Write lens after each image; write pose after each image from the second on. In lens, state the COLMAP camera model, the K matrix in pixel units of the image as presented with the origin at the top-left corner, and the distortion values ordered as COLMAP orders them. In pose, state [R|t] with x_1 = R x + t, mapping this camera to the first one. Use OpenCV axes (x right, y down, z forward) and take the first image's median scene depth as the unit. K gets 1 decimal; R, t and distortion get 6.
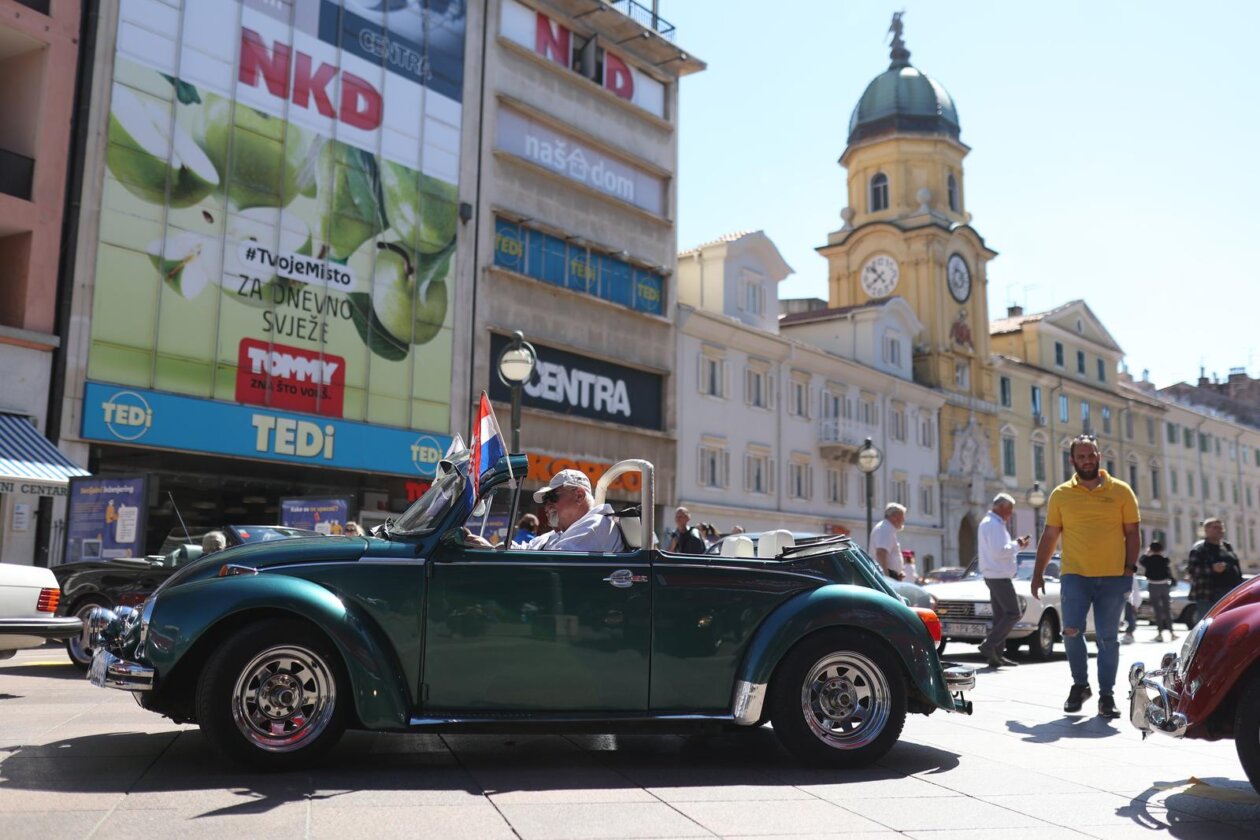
lens RADIAL K [[1258.1, 0, 629.8], [0, 1258.1, 412.6], [0, 0, 1]] dist [-0.052942, 0.000000]
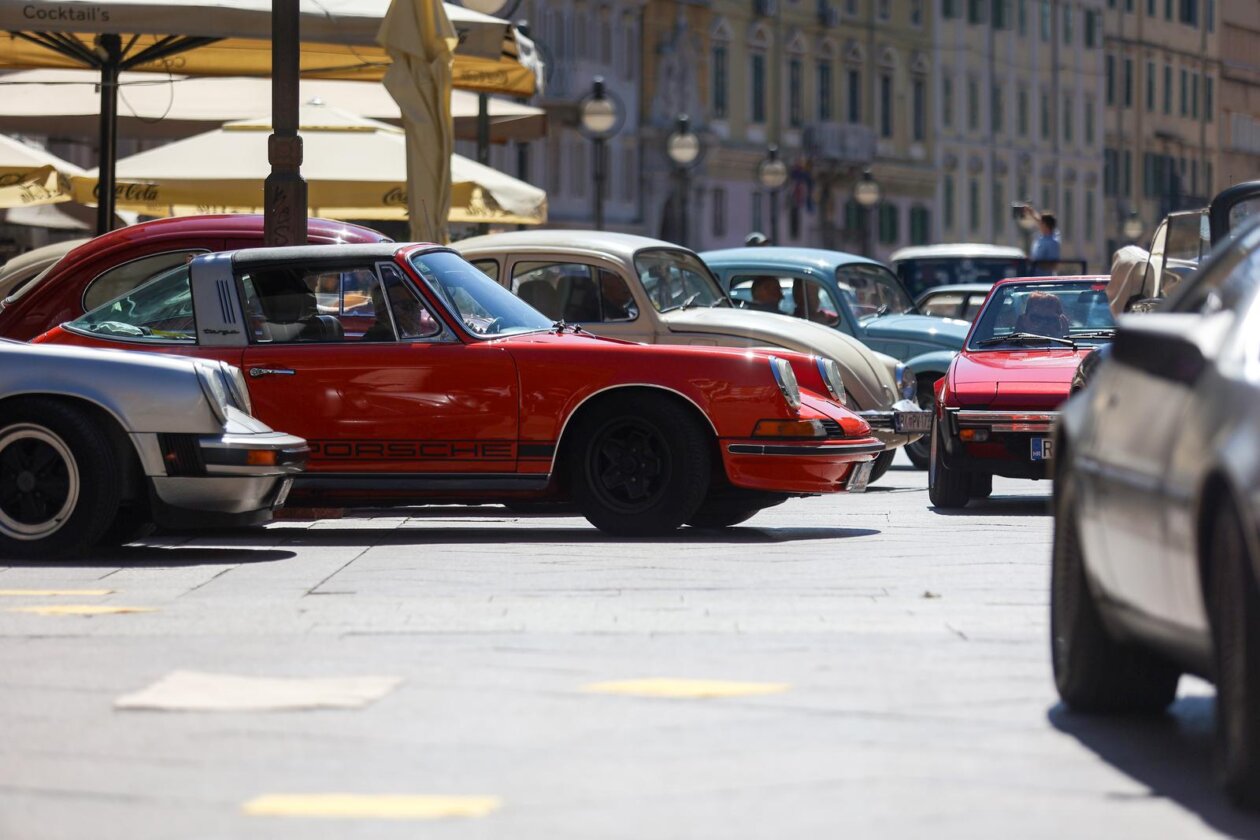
lens RADIAL K [[5444.9, 0, 637.4], [0, 5444.9, 419.2], [0, 0, 1]] dist [1.668232, 0.000000]
pose [[0.908787, -0.009192, 0.417159, -0.654900], [-0.059445, 0.986708, 0.151243, -0.161260], [-0.413004, -0.162246, 0.896161, -1.023970]]
